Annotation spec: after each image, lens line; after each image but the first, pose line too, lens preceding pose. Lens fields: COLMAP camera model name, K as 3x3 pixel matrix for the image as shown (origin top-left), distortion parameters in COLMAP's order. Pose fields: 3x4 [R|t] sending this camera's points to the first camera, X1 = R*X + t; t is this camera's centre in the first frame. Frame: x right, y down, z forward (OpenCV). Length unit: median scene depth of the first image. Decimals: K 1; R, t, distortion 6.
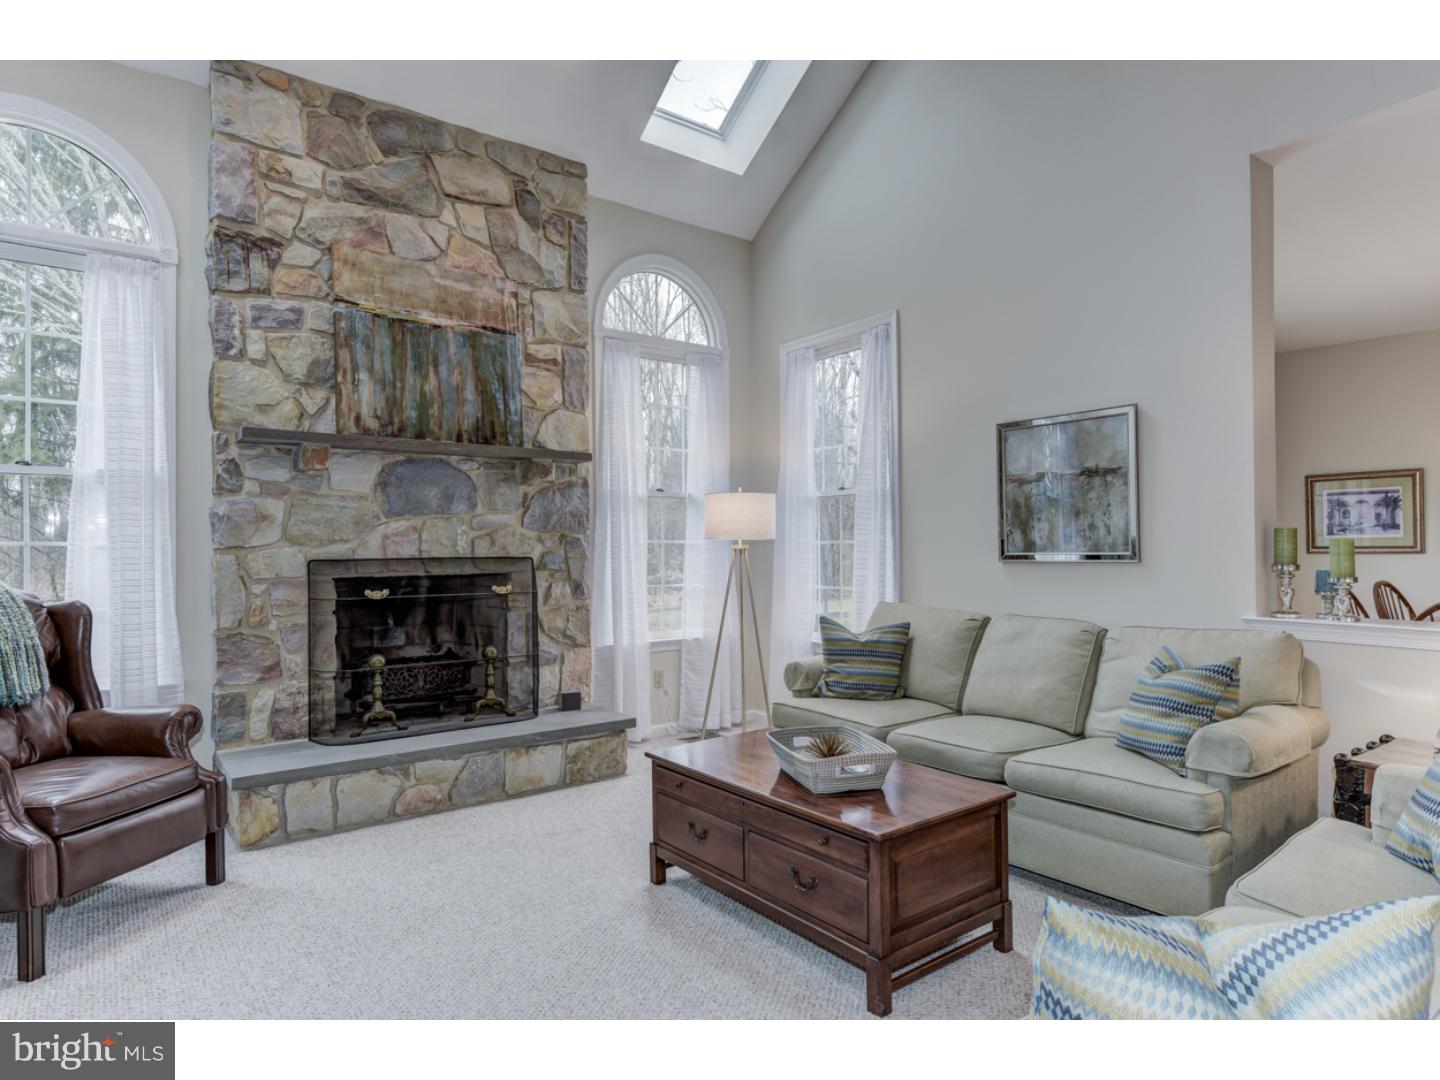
lens RADIAL K [[818.4, 0, 720.0], [0, 818.4, 540.0], [0, 0, 1]] dist [0.002056, 0.000816]
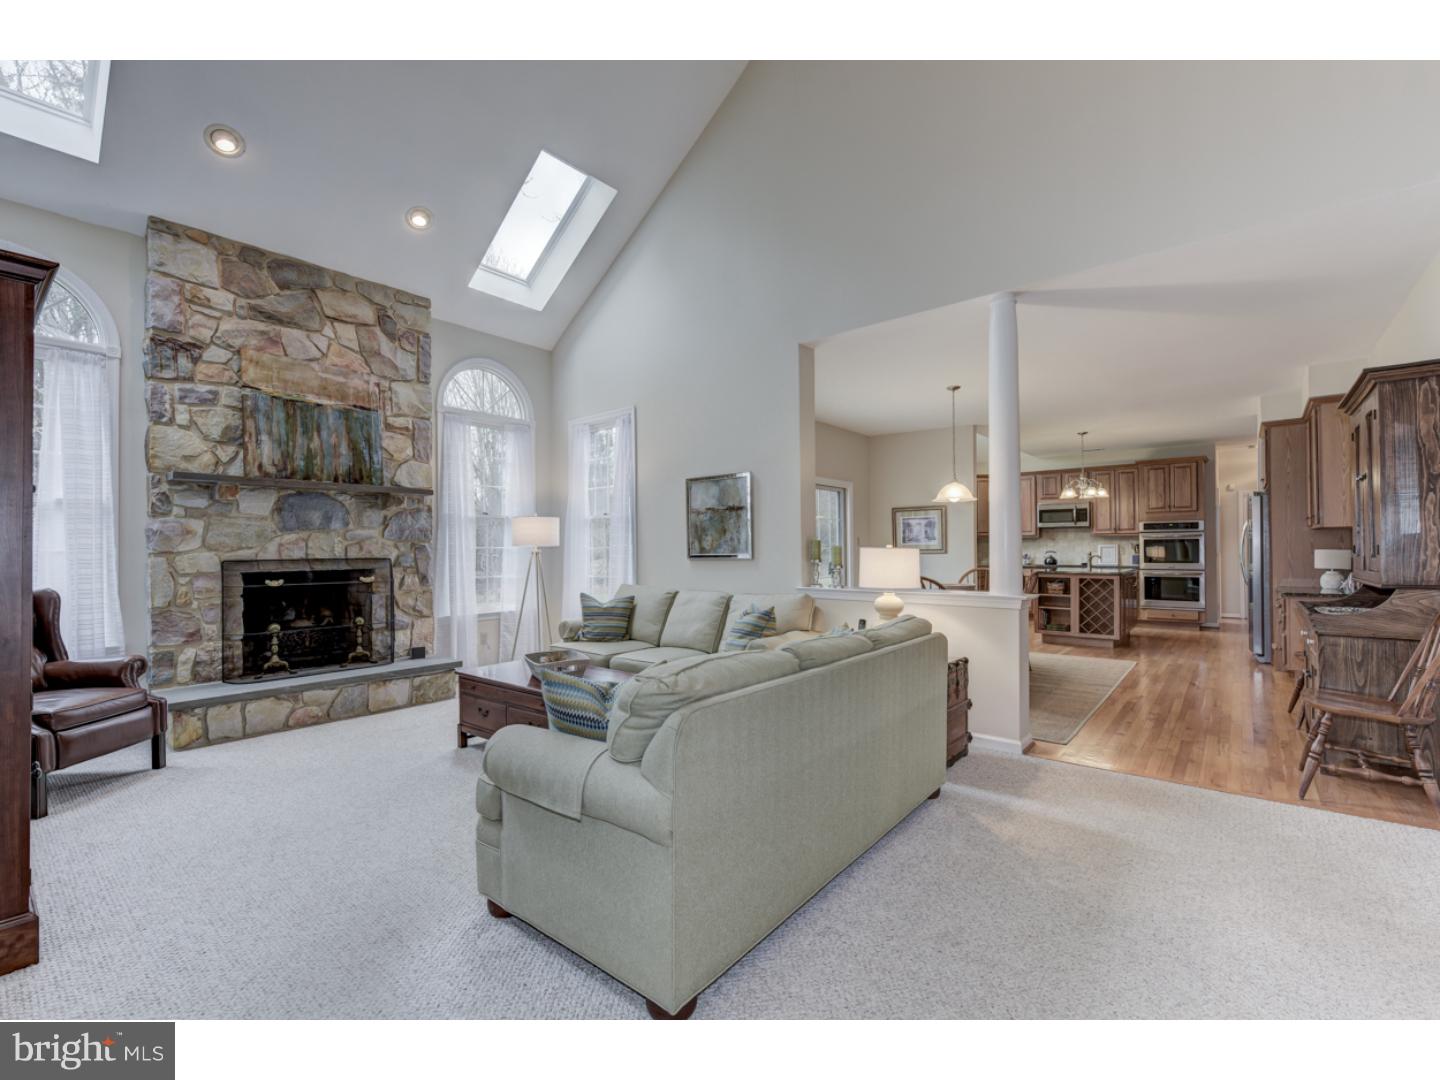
lens RADIAL K [[623.8, 0, 720.1], [0, 623.8, 543.3], [0, 0, 1]] dist [-0.001472, -0.001060]
pose [[0.972775, -0.000013, 0.231749, 0.111354], [0.000779, 0.999995, -0.003217, -0.002579], [-0.231748, 0.003310, 0.972770, -0.301410]]
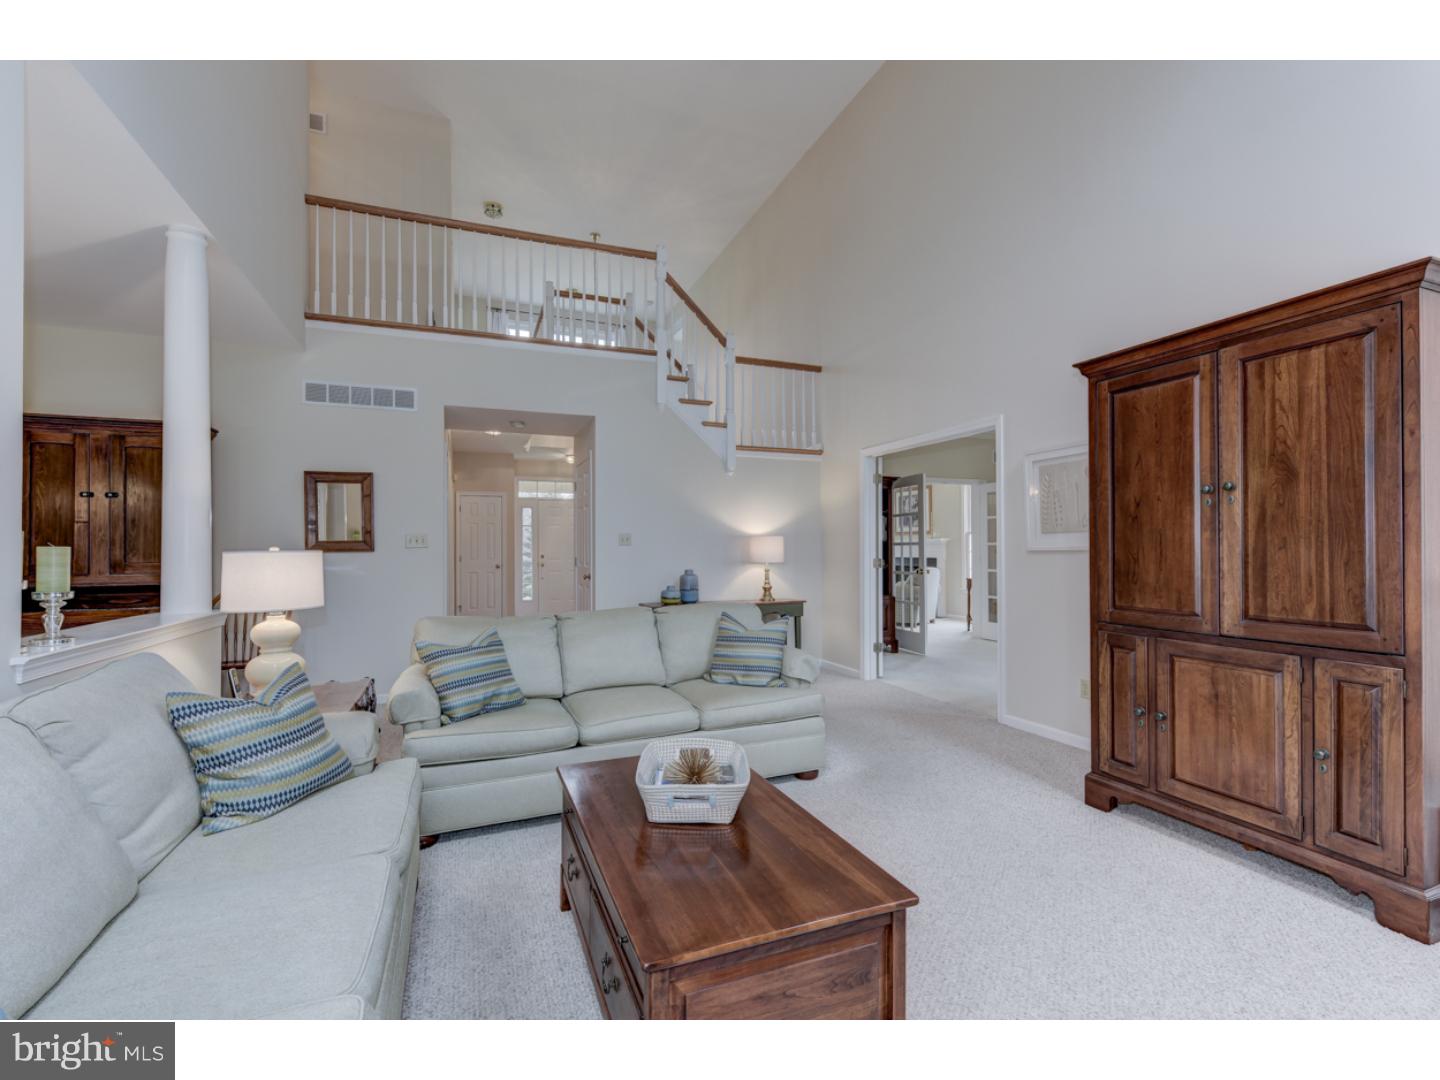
lens RADIAL K [[623.8, 0, 720.1], [0, 623.8, 543.3], [0, 0, 1]] dist [-0.001472, -0.001060]
pose [[-0.960703, 0.013677, 0.277243, -0.060062], [0.009046, 0.999798, -0.017973, 0.010145], [-0.277432, -0.014758, -0.960632, 1.110973]]
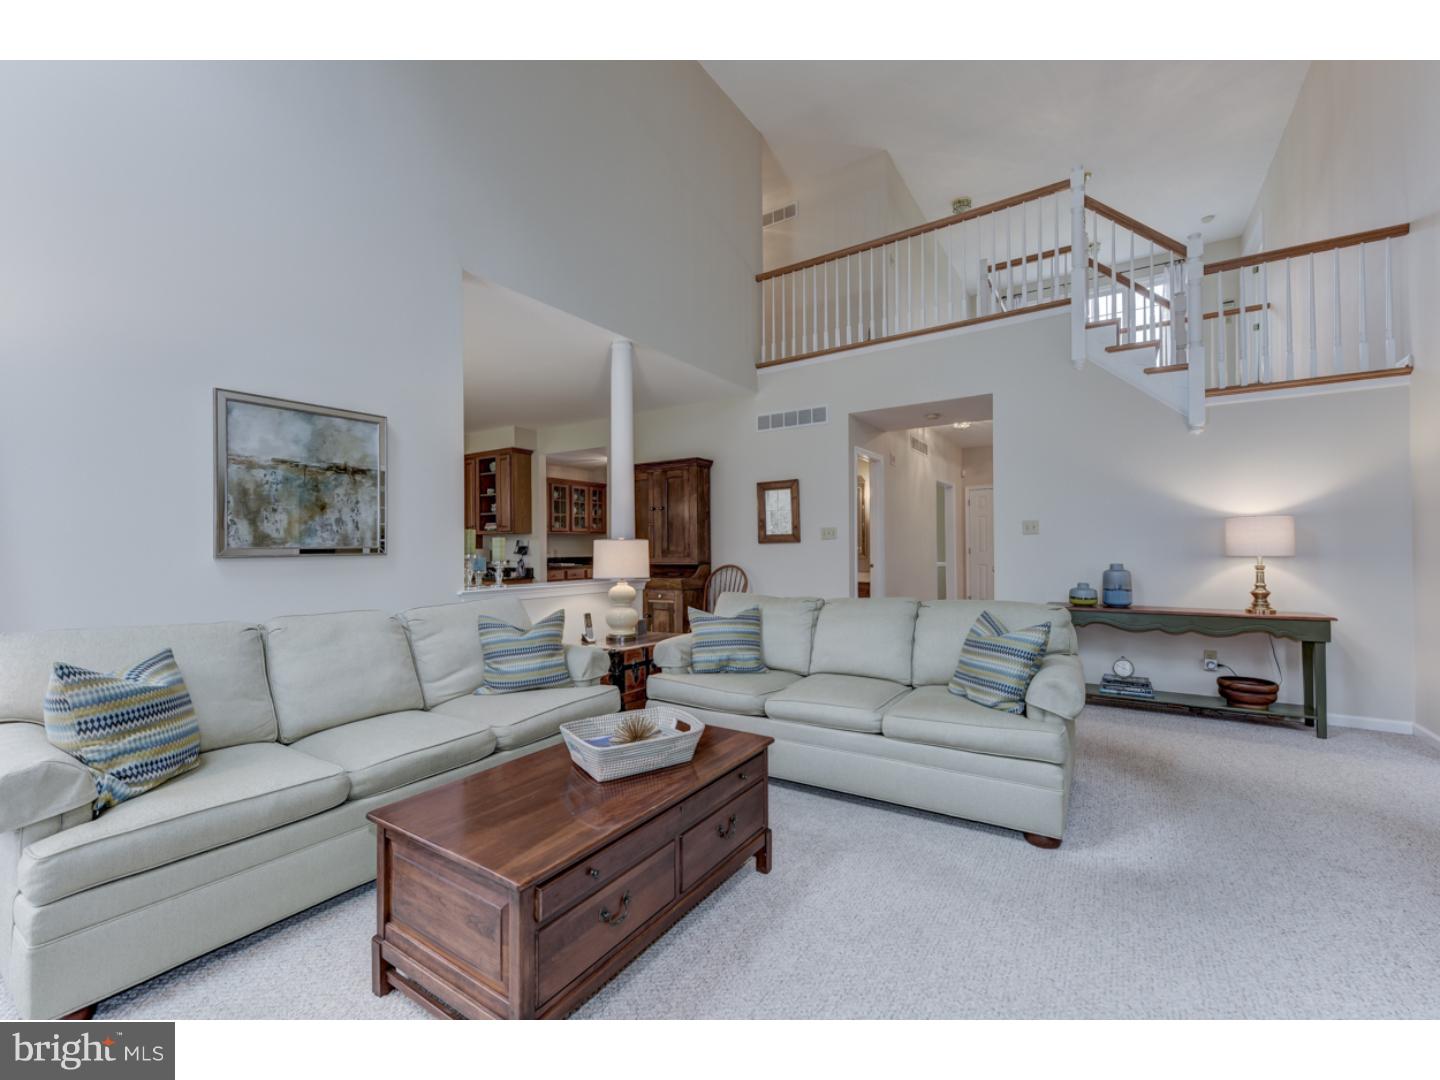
lens RADIAL K [[601.4, 0, 720.0], [0, 601.4, 540.0], [0, 0, 1]] dist [-0.000136, -0.000170]
pose [[-0.321565, 0.022448, 0.946621, -0.404266], [0.002822, 0.999737, -0.022749, 0.024827], [-0.946883, -0.004643, -0.321544, 0.757213]]
